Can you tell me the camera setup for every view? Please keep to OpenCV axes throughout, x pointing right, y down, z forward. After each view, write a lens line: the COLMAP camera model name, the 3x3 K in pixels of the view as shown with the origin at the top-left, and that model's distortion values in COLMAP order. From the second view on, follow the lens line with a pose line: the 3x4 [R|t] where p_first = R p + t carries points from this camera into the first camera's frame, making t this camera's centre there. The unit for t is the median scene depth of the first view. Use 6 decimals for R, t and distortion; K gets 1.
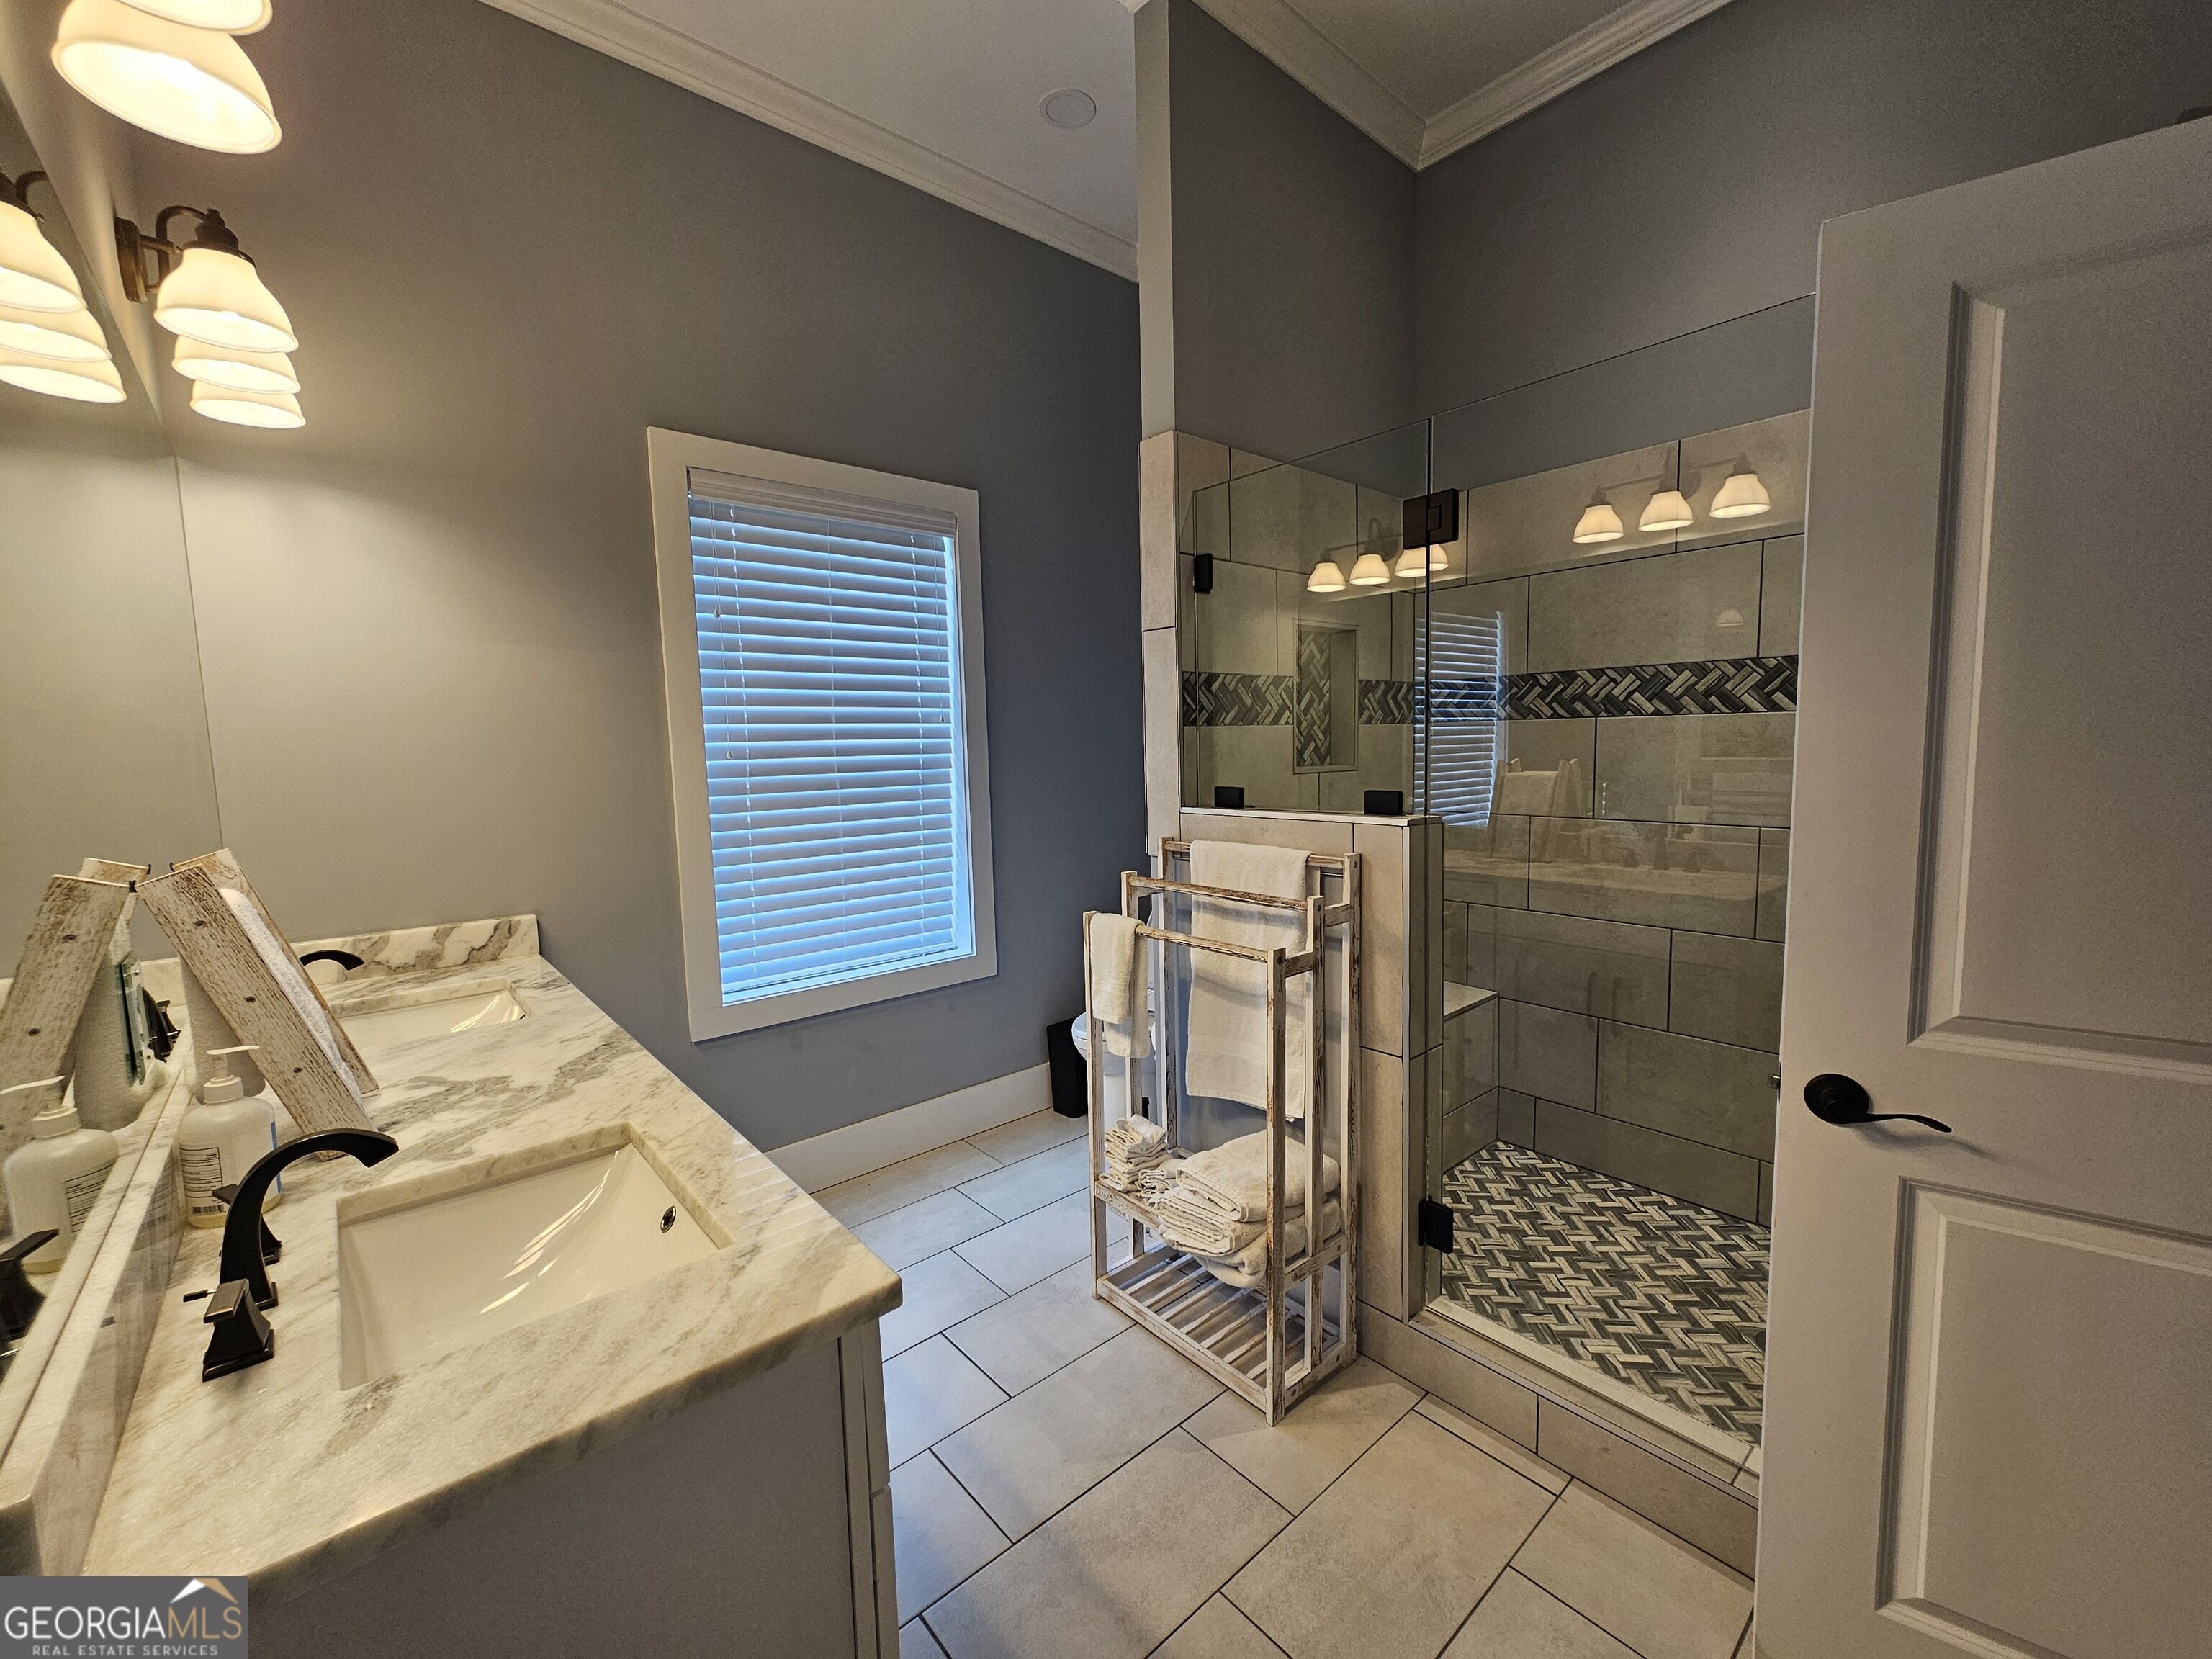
lens RADIAL K [[891.6, 0, 1107.8], [0, 891.6, 827.0], [0, 0, 1]] dist [-0.001379, 0.000363]
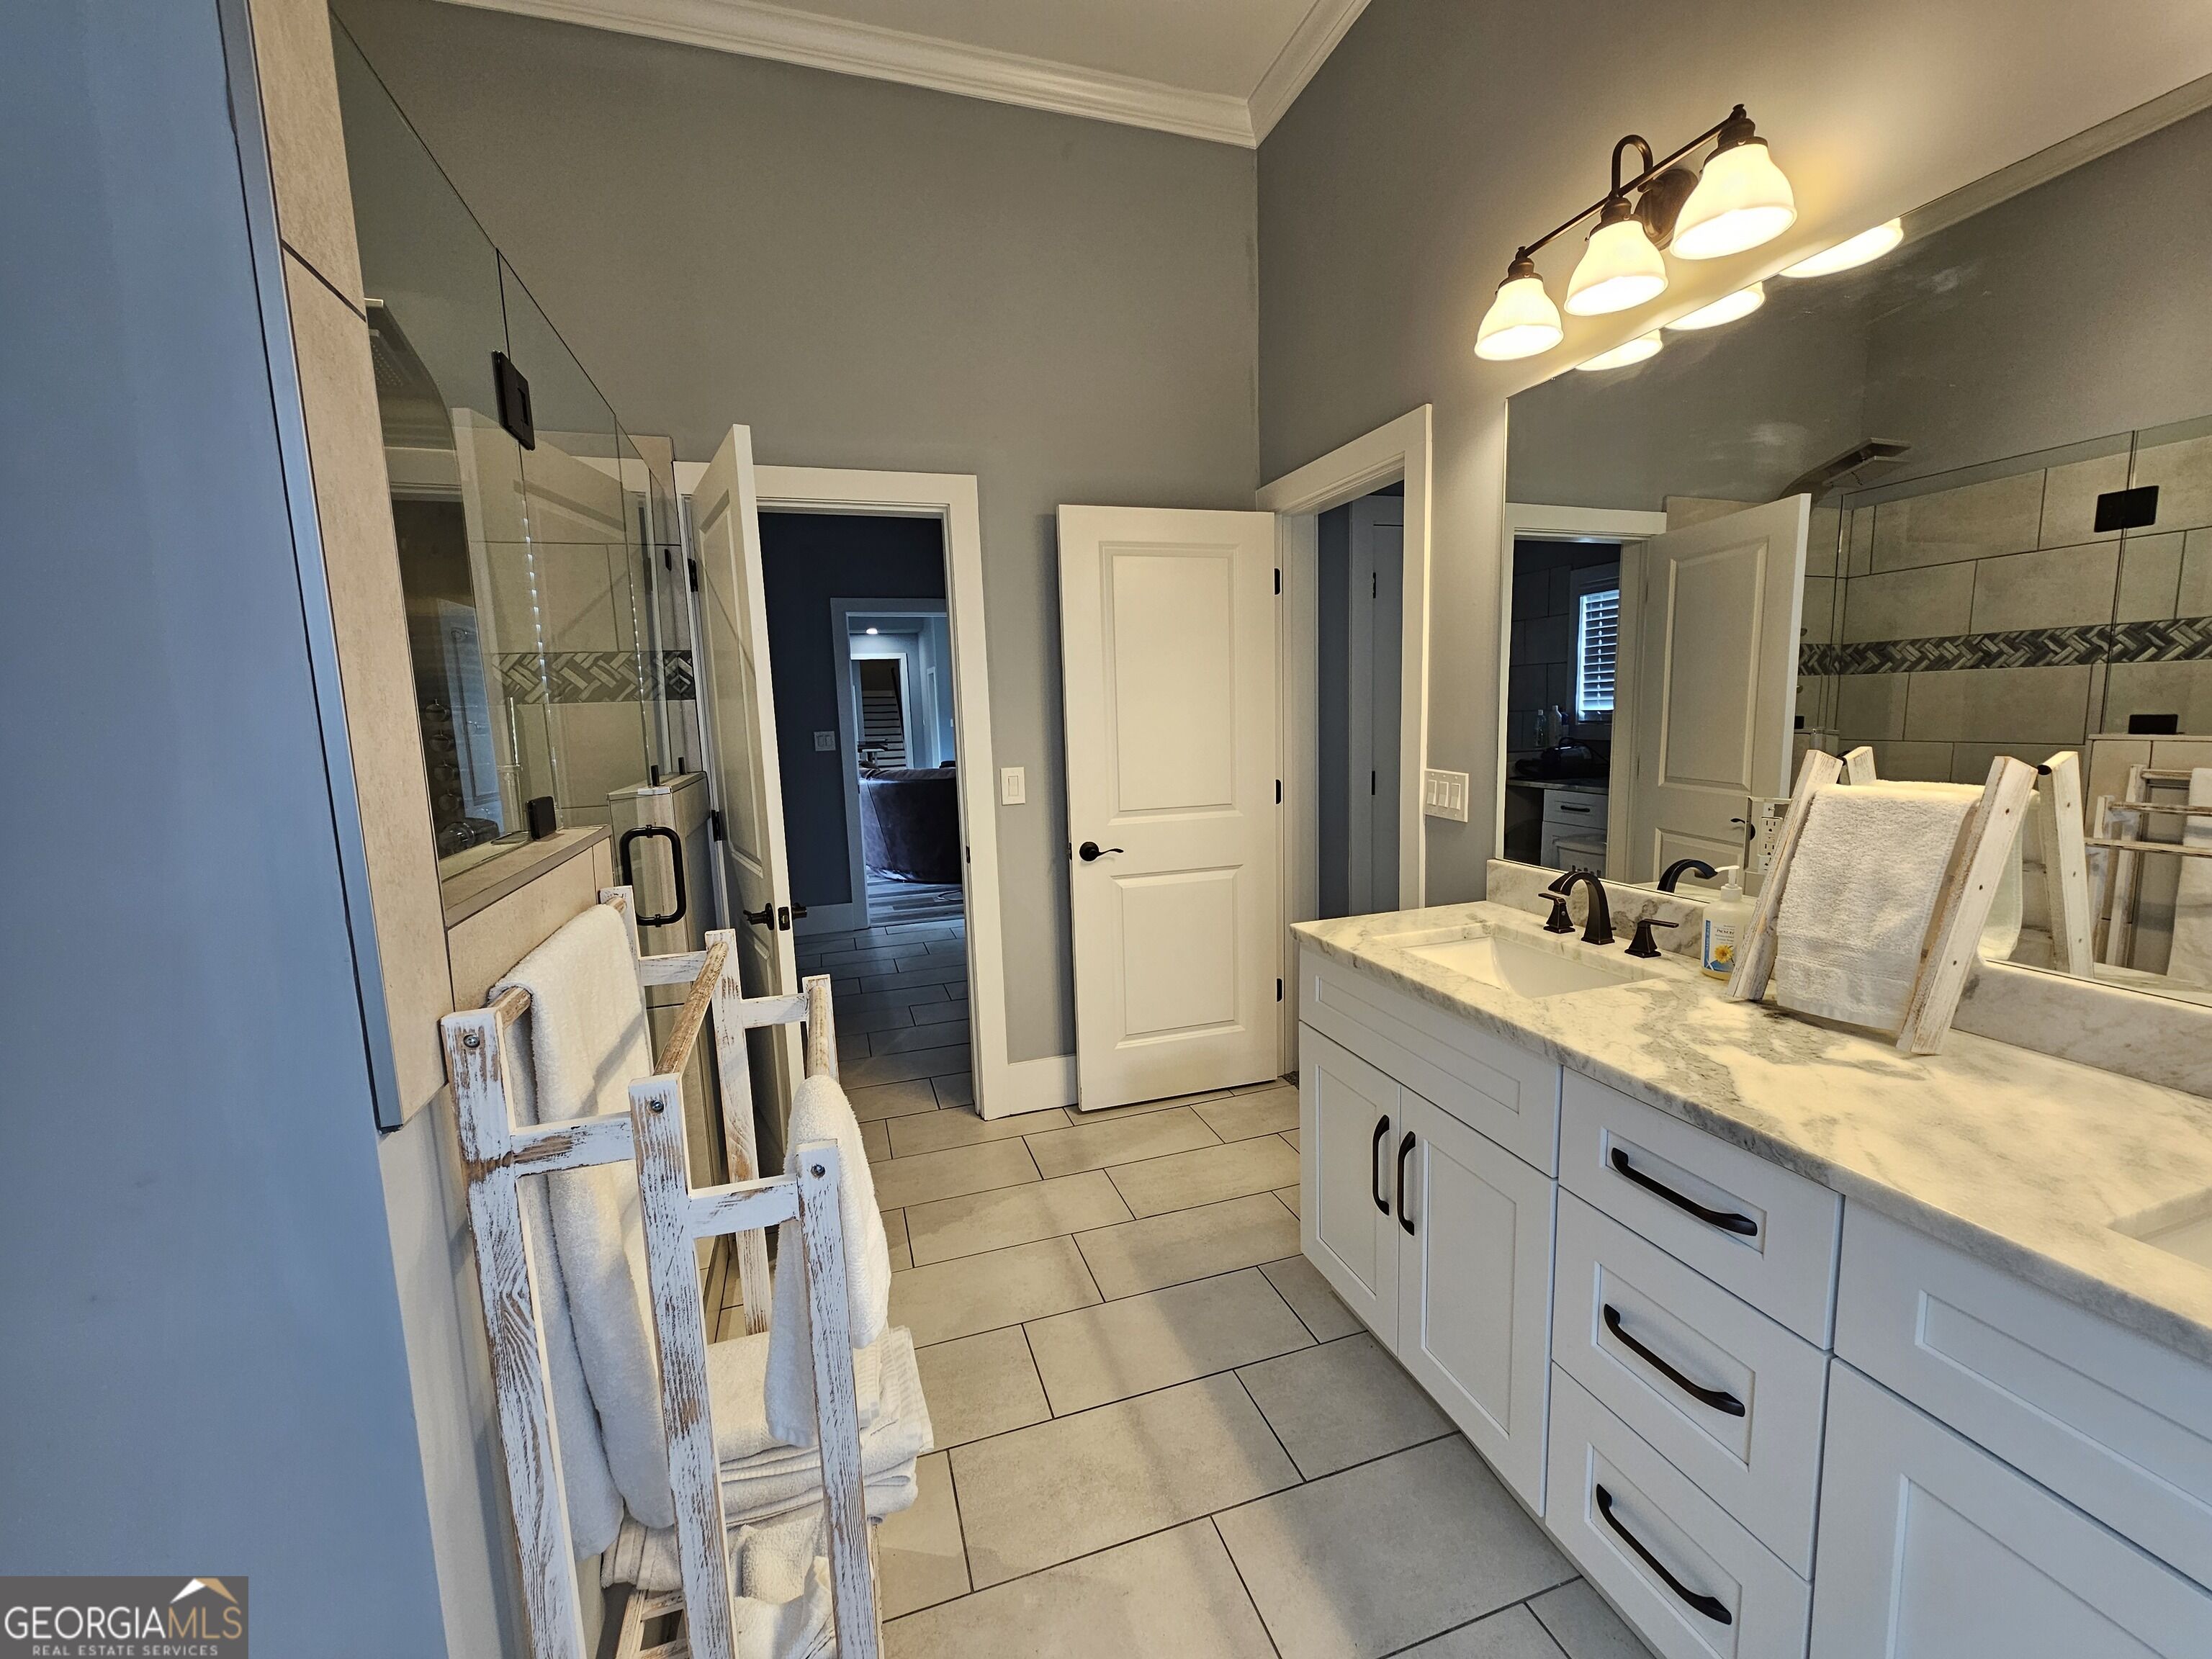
lens RADIAL K [[891.6, 0, 1106.4], [0, 891.6, 824.6], [0, 0, 1]] dist [-0.001379, 0.000363]
pose [[-0.918131, 0.001946, 0.396272, -0.439996], [0.092928, 0.973161, 0.210527, -0.170120], [-0.385227, 0.230116, -0.893670, 1.963010]]
